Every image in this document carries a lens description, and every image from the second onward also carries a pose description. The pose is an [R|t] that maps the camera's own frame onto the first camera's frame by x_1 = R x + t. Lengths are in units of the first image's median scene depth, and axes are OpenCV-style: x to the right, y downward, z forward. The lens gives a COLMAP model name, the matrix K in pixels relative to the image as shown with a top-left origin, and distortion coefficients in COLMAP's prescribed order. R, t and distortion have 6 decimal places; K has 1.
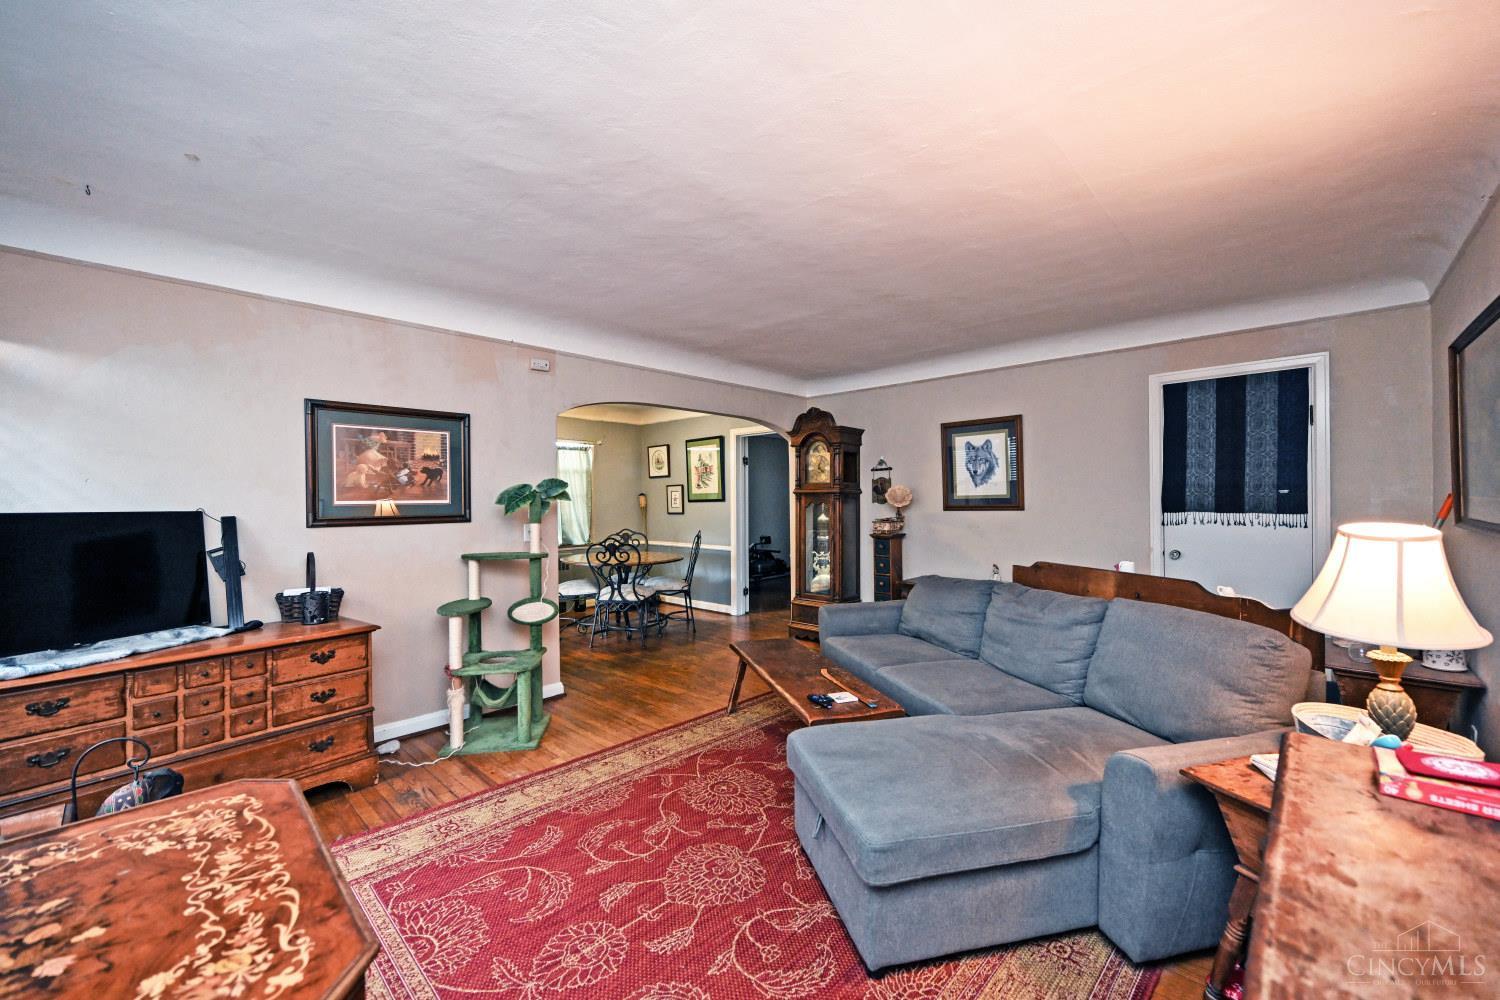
lens RADIAL K [[592.7, 0, 751.1], [0, 592.7, 497.5], [0, 0, 1]] dist [-0.000219, 0.000143]
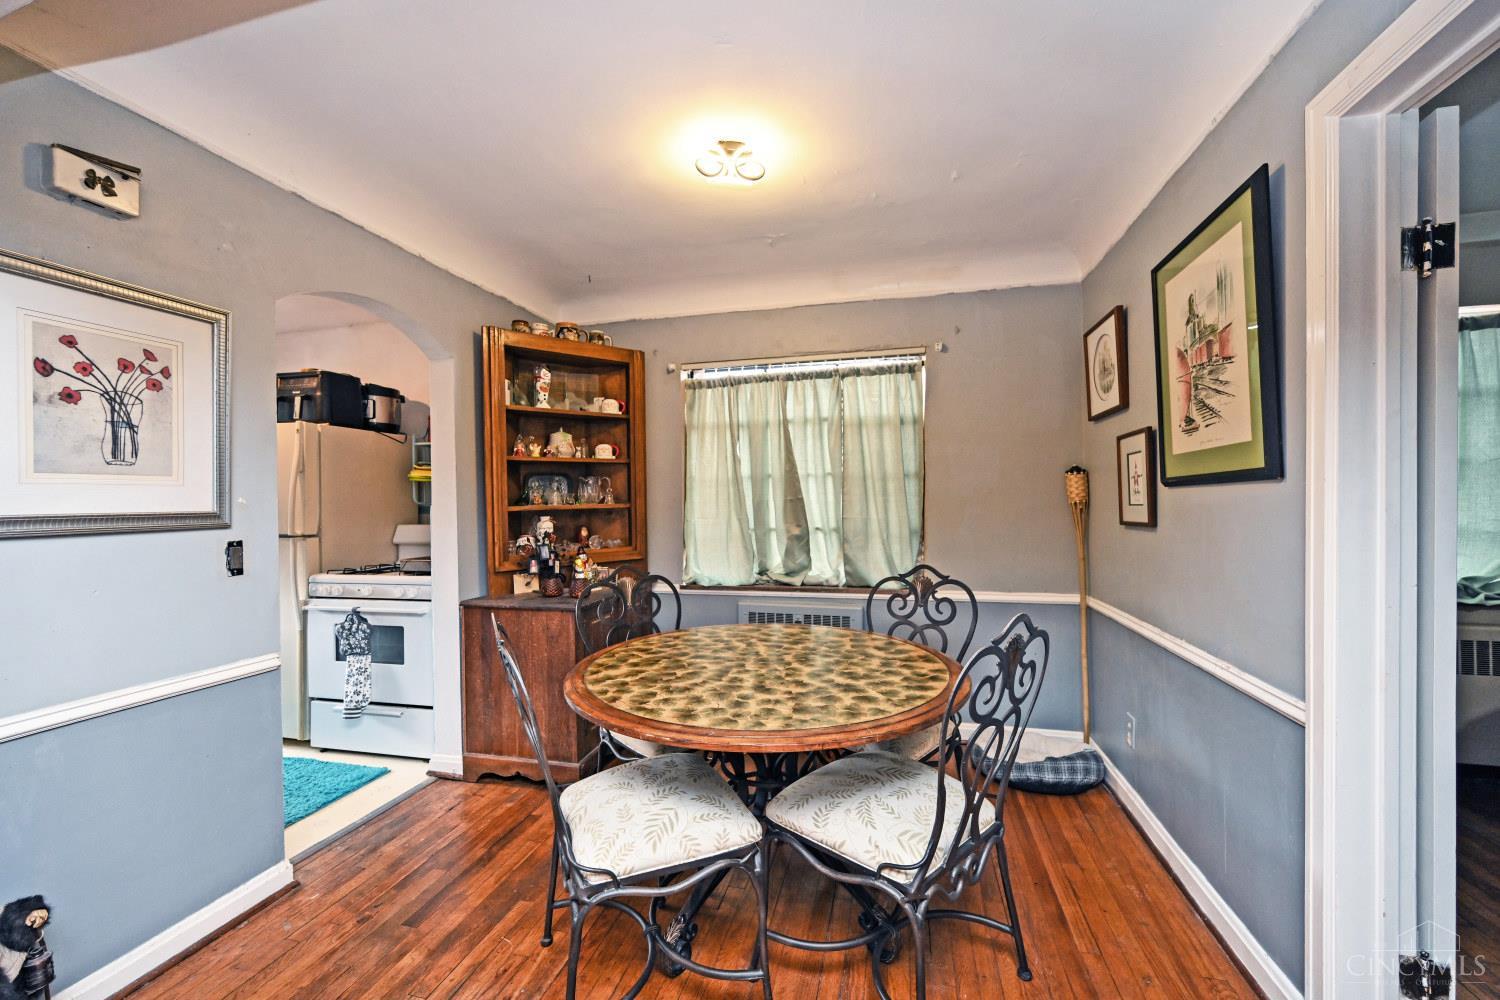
lens RADIAL K [[592.7, 0, 753.4], [0, 592.7, 501.4], [0, 0, 1]] dist [-0.000219, 0.000143]
pose [[0.499061, 0.005499, -0.866549, 0.042013], [0.006026, 0.999934, 0.009816, 0.010840], [0.866546, -0.010121, 0.498995, 0.700614]]
